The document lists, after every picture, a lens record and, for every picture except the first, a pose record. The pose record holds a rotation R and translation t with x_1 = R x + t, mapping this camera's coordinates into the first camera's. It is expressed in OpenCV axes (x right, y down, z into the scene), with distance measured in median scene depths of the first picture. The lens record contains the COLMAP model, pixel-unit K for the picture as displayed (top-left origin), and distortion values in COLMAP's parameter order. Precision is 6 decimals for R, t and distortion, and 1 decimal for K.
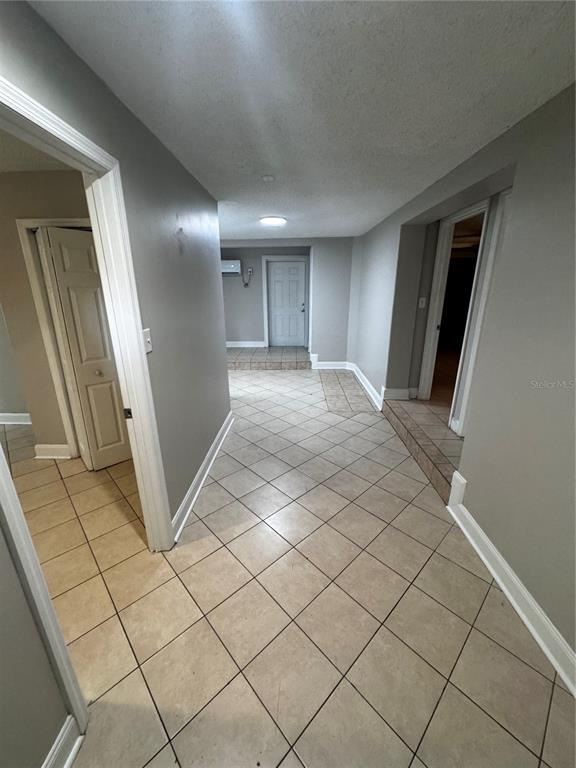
lens RADIAL K [[305.9, 0, 289.2], [0, 305.9, 384.0], [0, 0, 1]] dist [-0.000807, -0.000286]
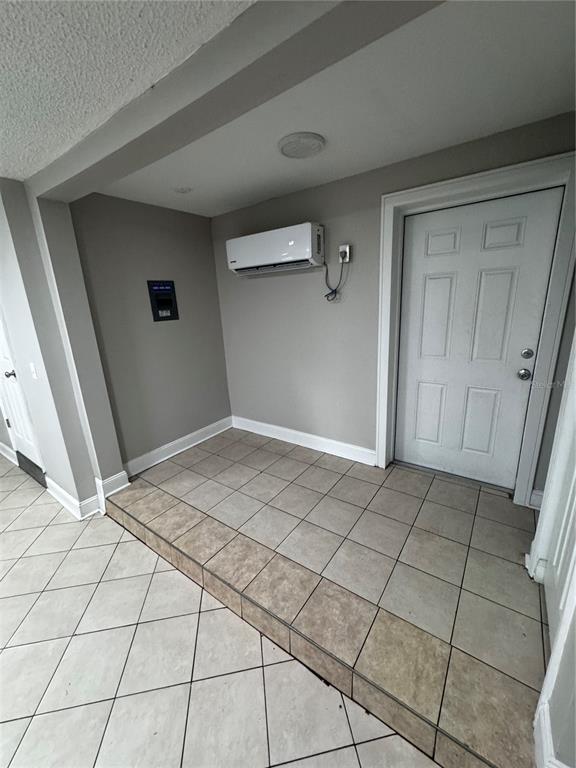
lens RADIAL K [[305.9, 0, 289.9], [0, 305.9, 383.6], [0, 0, 1]] dist [-0.000807, -0.000286]
pose [[0.826230, 0.117511, -0.550941, 0.023491], [-0.127000, 0.991679, 0.021058, -0.218893], [0.548831, 0.052571, 0.834279, 0.674121]]
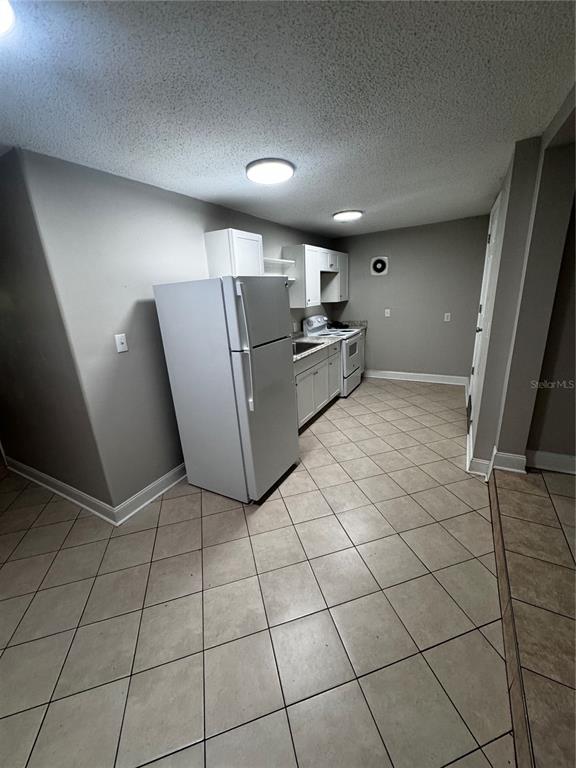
lens RADIAL K [[305.9, 0, 289.1], [0, 305.9, 384.8], [0, 0, 1]] dist [-0.000807, -0.000286]
pose [[-0.458379, 0.296824, -0.837725, 0.040976], [-0.200831, 0.883608, 0.422971, -0.239097], [0.865769, 0.362122, -0.345416, 0.741648]]
